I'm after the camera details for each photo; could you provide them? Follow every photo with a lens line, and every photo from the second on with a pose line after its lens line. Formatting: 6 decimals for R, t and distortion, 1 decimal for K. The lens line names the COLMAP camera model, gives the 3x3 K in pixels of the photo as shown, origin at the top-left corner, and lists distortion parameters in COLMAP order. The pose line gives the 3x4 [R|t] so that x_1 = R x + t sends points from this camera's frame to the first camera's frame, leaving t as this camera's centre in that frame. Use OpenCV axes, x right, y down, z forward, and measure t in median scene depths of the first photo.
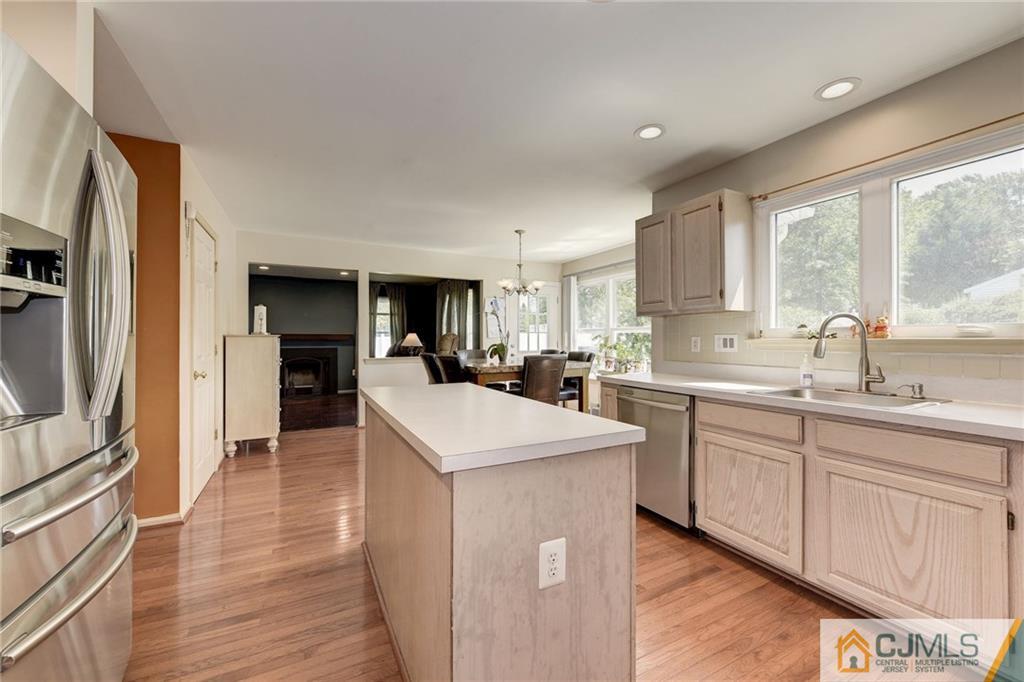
lens RADIAL K [[403.2, 0, 510.3], [0, 403.2, 337.5], [0, 0, 1]] dist [0.000596, -0.000012]
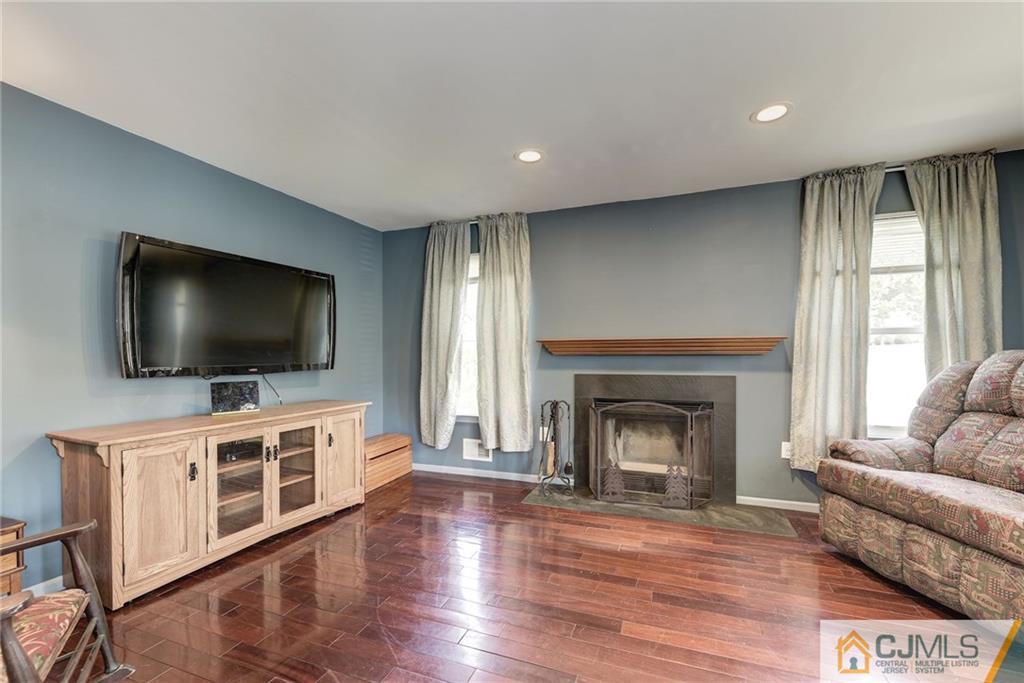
lens RADIAL K [[410.3, 0, 498.2], [0, 410.3, 345.5], [0, 0, 1]] dist [0.002036, 0.000034]
pose [[0.622320, -0.009594, -0.782704, -0.289828], [-0.003466, 0.999881, -0.015012, 0.004677], [0.782755, 0.012055, 0.622213, 0.642417]]
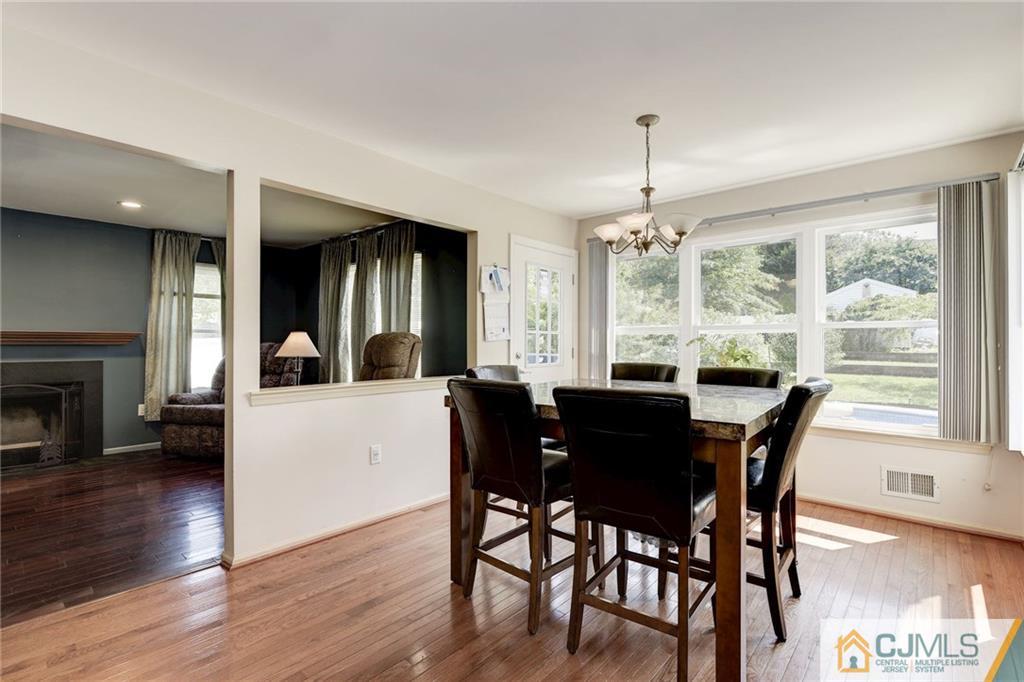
lens RADIAL K [[472.9, 0, 514.7], [0, 472.9, 347.7], [0, 0, 1]] dist [0.002103, 0.000054]
pose [[0.930986, -0.002684, 0.365044, -0.184107], [-0.002111, 0.999917, 0.012735, 0.001057], [-0.365048, -0.012626, 0.930903, 0.302776]]
